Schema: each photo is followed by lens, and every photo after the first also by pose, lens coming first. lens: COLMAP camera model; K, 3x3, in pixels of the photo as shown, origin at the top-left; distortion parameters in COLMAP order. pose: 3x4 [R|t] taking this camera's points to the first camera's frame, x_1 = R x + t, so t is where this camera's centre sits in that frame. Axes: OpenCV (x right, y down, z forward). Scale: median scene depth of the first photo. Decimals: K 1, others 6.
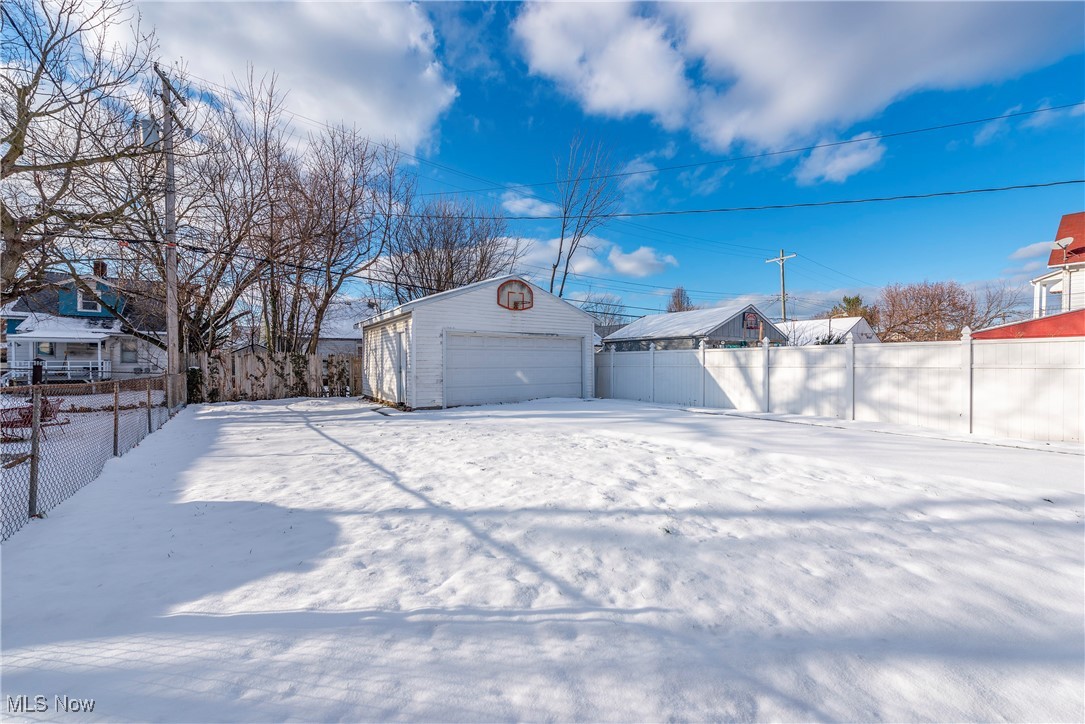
lens RADIAL K [[457.8, 0, 545.4], [0, 457.8, 375.0], [0, 0, 1]] dist [0.002243, -0.000410]
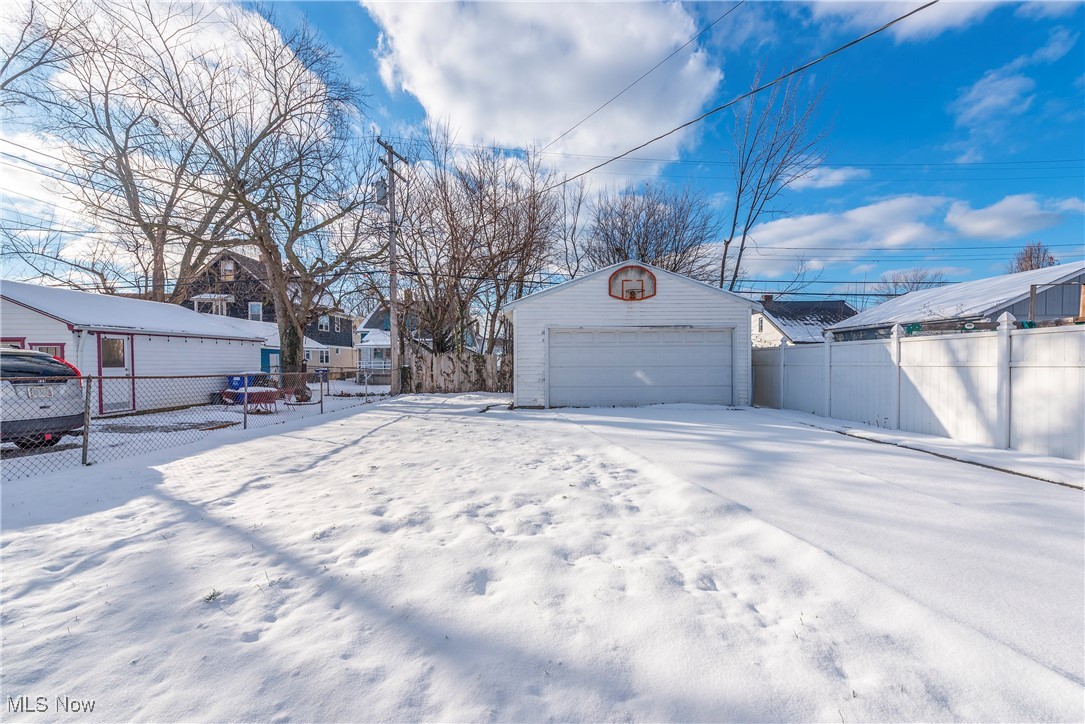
lens RADIAL K [[457.8, 0, 542.5], [0, 457.8, 362.0], [0, 0, 1]] dist [0.008430, -0.004946]
pose [[0.817864, -0.002282, -0.575408, 0.293877], [-0.012788, 0.999673, -0.022140, -0.003106], [0.575270, 0.025466, 0.817567, 0.190185]]
